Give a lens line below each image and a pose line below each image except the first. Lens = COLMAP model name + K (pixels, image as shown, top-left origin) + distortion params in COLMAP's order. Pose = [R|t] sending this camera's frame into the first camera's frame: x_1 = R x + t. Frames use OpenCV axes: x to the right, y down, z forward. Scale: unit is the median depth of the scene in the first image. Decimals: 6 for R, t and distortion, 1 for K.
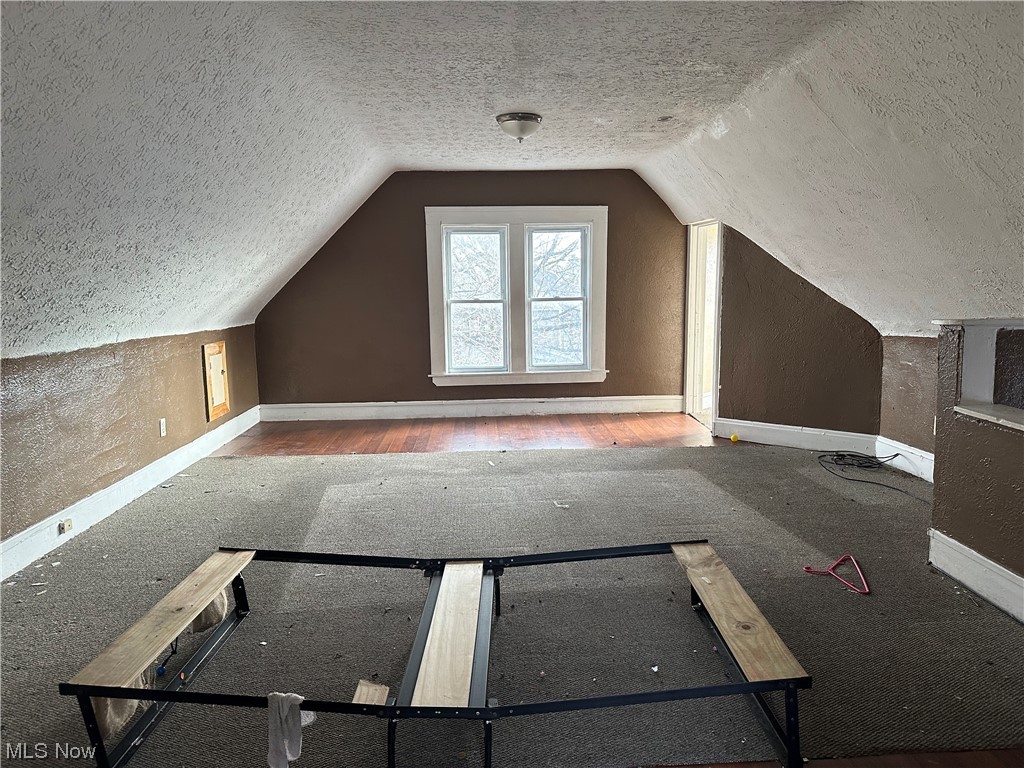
lens RADIAL K [[715.3, 0, 516.1], [0, 715.3, 381.6], [0, 0, 1]] dist [0.023818, -0.033088]
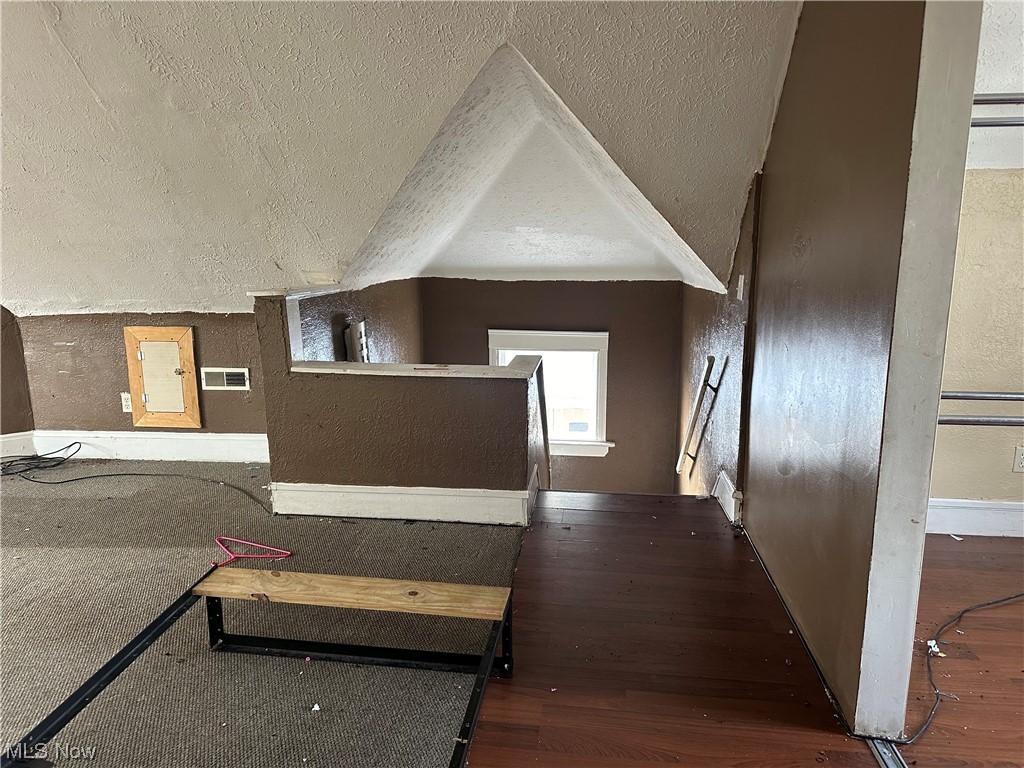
lens RADIAL K [[715.3, 0, 512.3], [0, 715.3, 387.8], [0, 0, 1]] dist [0.023818, -0.033088]
pose [[0.150282, -0.170871, 0.973765, -0.287681], [0.126627, 0.980165, 0.152451, -0.040726], [-0.980500, 0.100394, 0.168938, 0.310334]]
